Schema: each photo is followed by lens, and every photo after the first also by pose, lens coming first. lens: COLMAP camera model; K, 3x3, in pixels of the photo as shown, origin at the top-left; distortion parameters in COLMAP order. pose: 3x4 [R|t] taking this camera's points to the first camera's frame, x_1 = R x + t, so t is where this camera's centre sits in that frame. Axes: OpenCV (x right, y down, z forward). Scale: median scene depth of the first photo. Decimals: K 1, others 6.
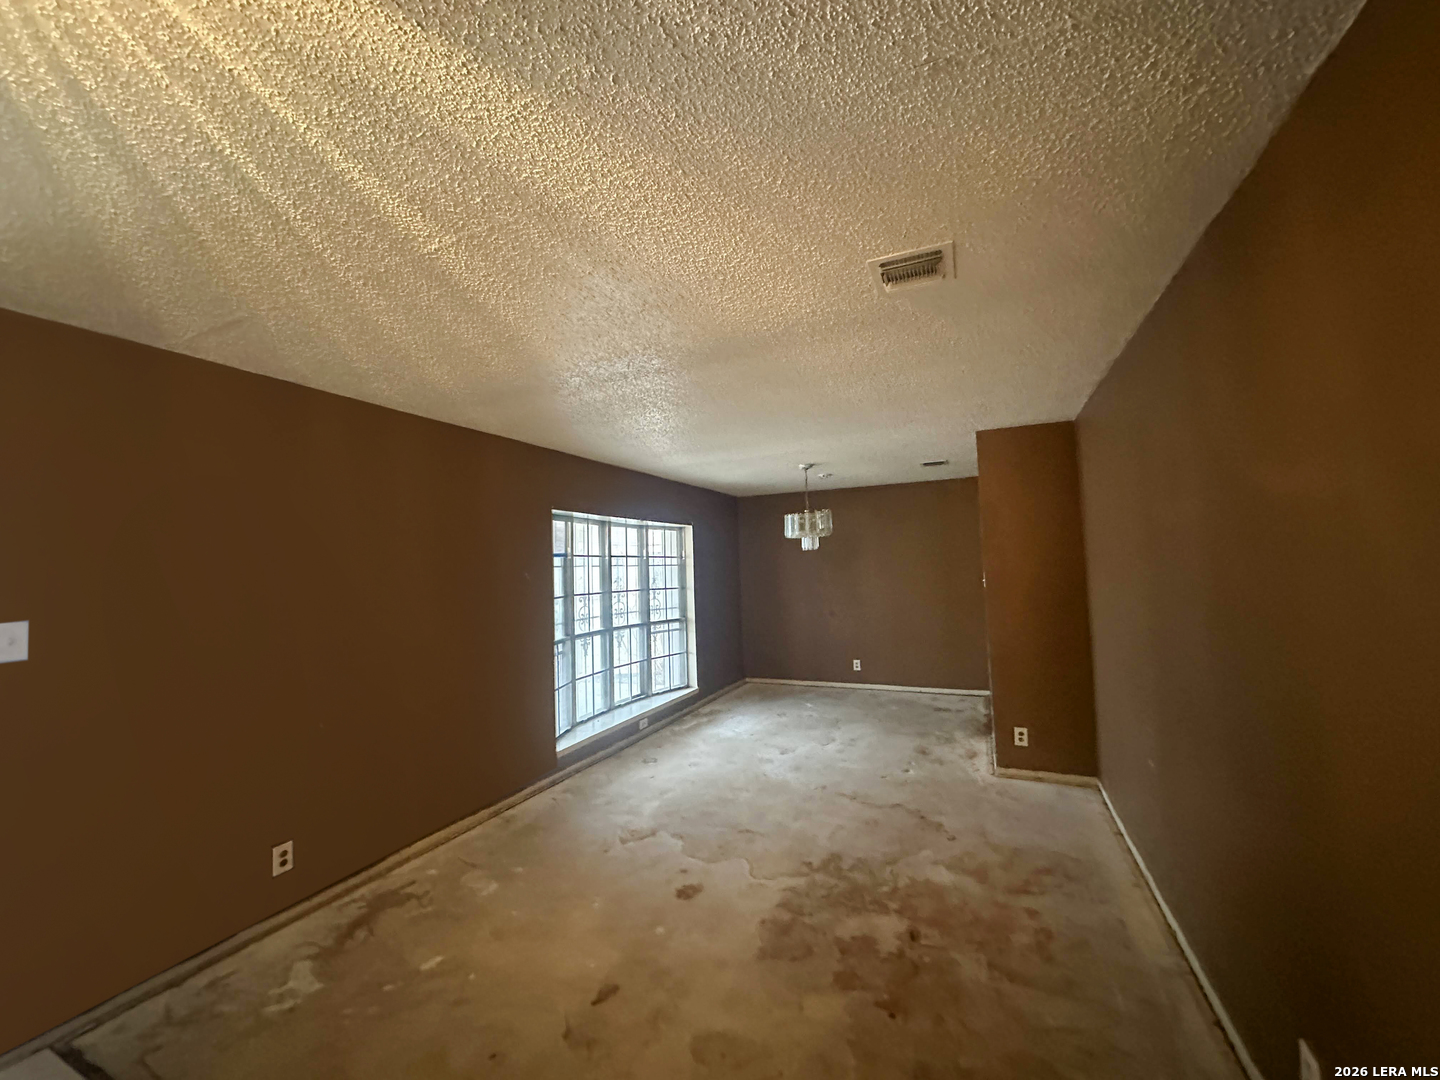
lens RADIAL K [[581.3, 0, 720.5], [0, 581.3, 549.7], [0, 0, 1]] dist [0.000651, 0.000031]
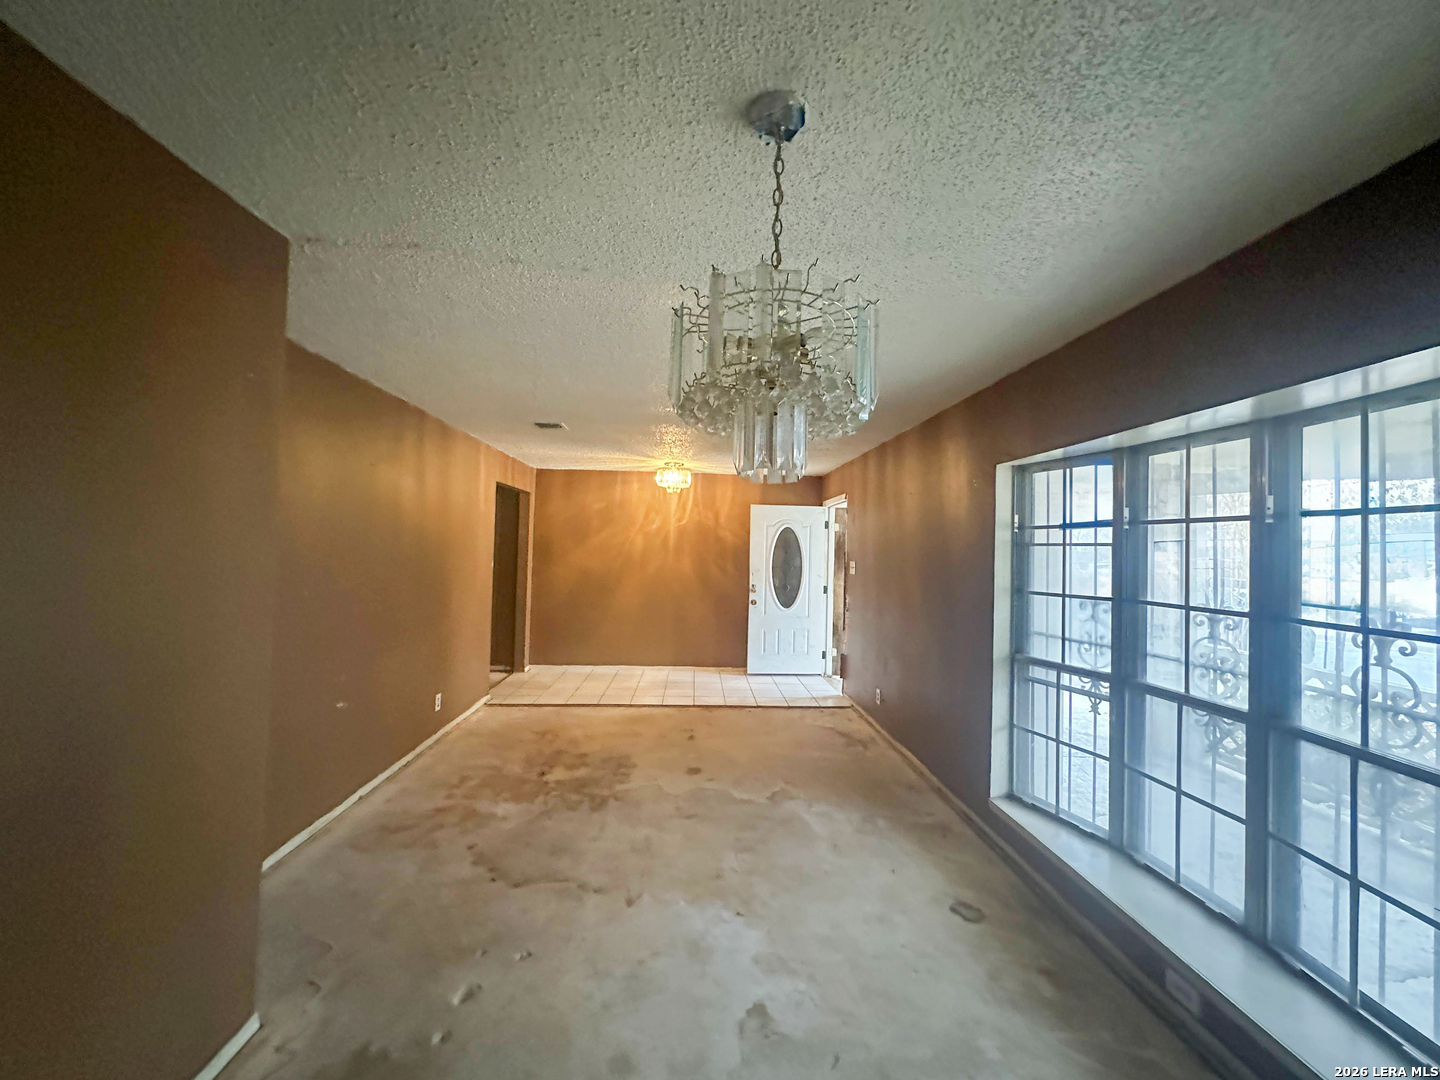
lens RADIAL K [[581.3, 0, 722.9], [0, 581.3, 534.6], [0, 0, 1]] dist [0.000651, 0.000031]
pose [[-0.887792, 0.001652, -0.460242, 0.420242], [0.020434, 0.999149, -0.035830, 0.042864], [0.459791, -0.041214, -0.887070, 1.805996]]
